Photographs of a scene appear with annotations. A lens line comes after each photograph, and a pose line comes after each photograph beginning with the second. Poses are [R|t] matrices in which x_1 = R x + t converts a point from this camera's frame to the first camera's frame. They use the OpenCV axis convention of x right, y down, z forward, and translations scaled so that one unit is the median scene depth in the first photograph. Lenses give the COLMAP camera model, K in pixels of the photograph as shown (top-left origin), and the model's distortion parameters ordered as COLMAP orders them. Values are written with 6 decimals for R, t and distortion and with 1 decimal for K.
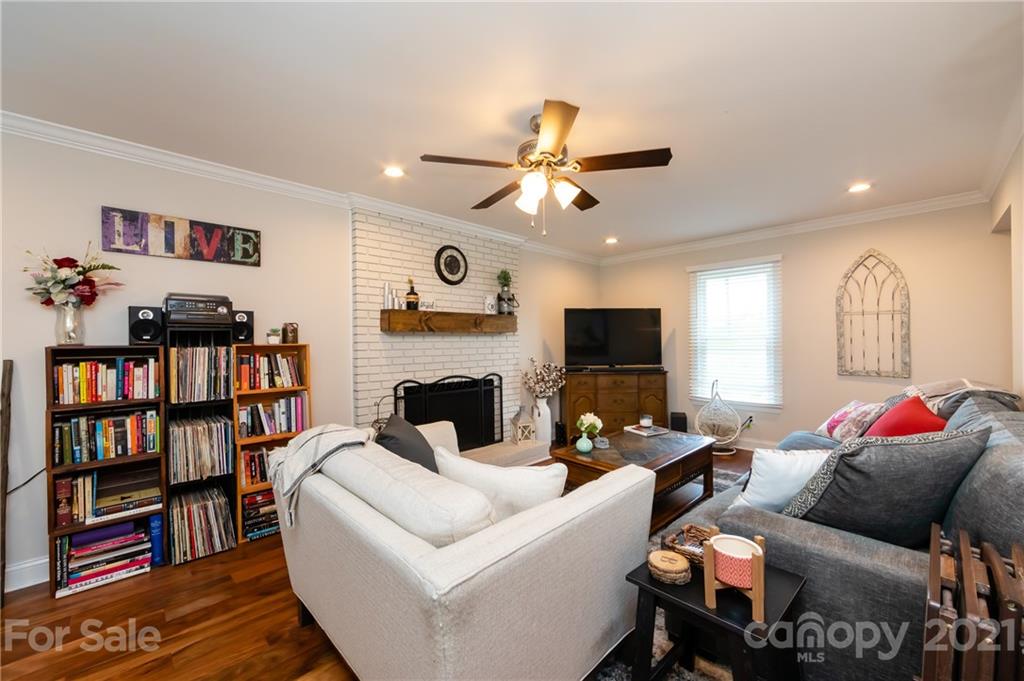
lens RADIAL K [[403.0, 0, 517.9], [0, 403.0, 345.2], [0, 0, 1]] dist [-0.003388, -0.000403]
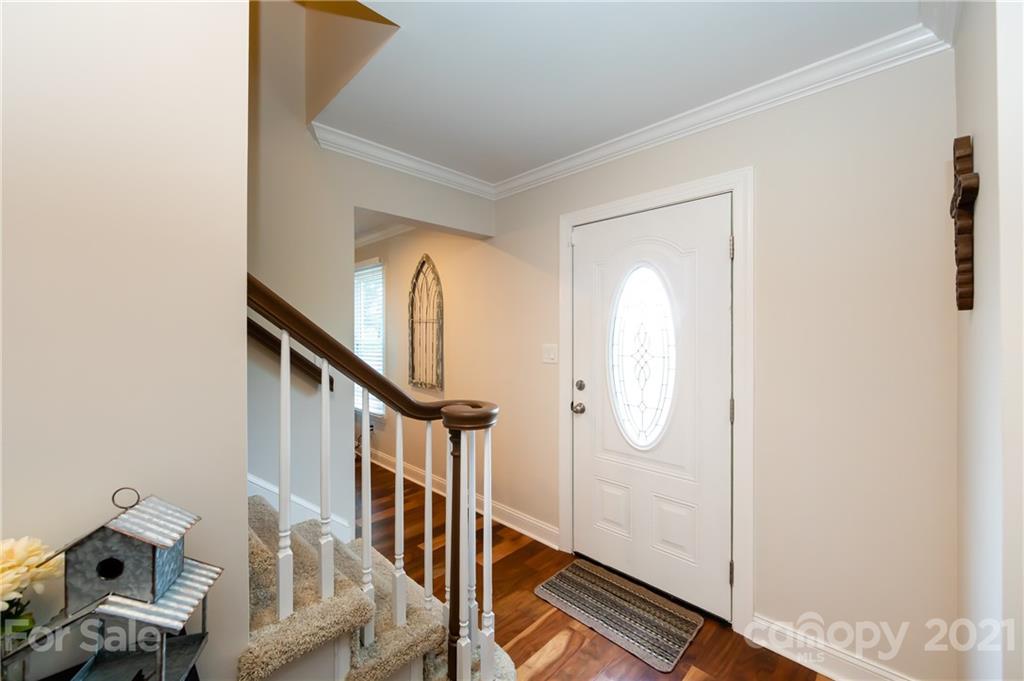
lens RADIAL K [[403.0, 0, 511.3], [0, 403.0, 331.3], [0, 0, 1]] dist [-0.003388, -0.000403]
pose [[0.999924, 0.004563, -0.011421, 1.049970], [-0.004709, 0.999906, -0.012842, -0.042680], [0.011361, 0.012895, 0.999852, 0.049285]]
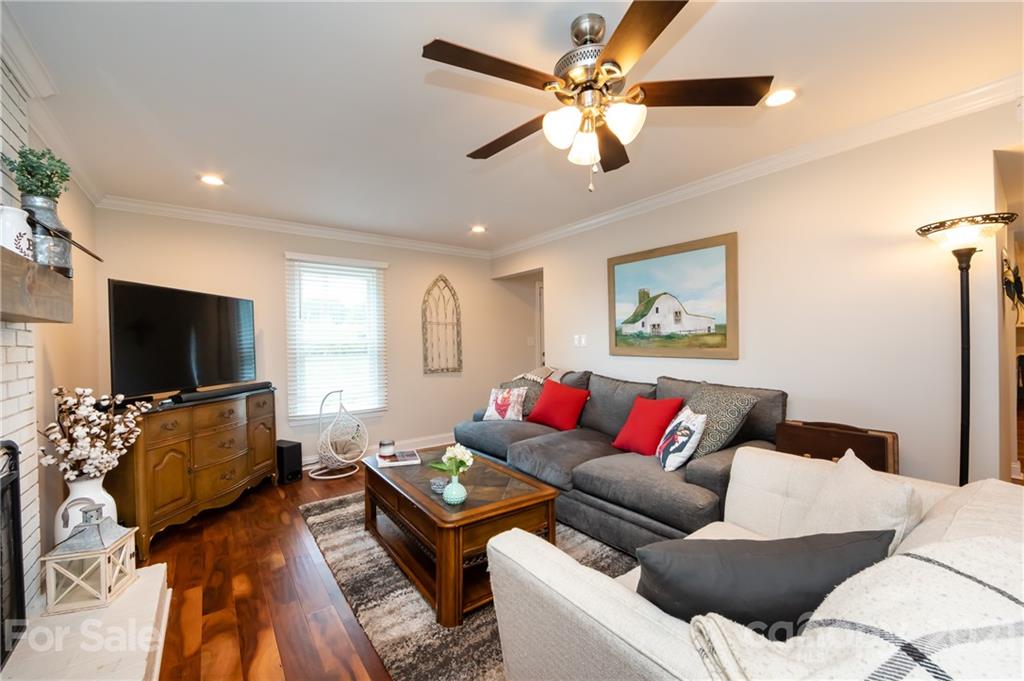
lens RADIAL K [[403.0, 0, 513.6], [0, 403.0, 344.6], [0, 0, 1]] dist [-0.003388, -0.000403]
pose [[0.143751, 0.002324, 0.989611, -0.357459], [0.025018, 0.999669, -0.005982, 0.001587], [-0.989298, 0.025618, 0.143645, 0.562053]]
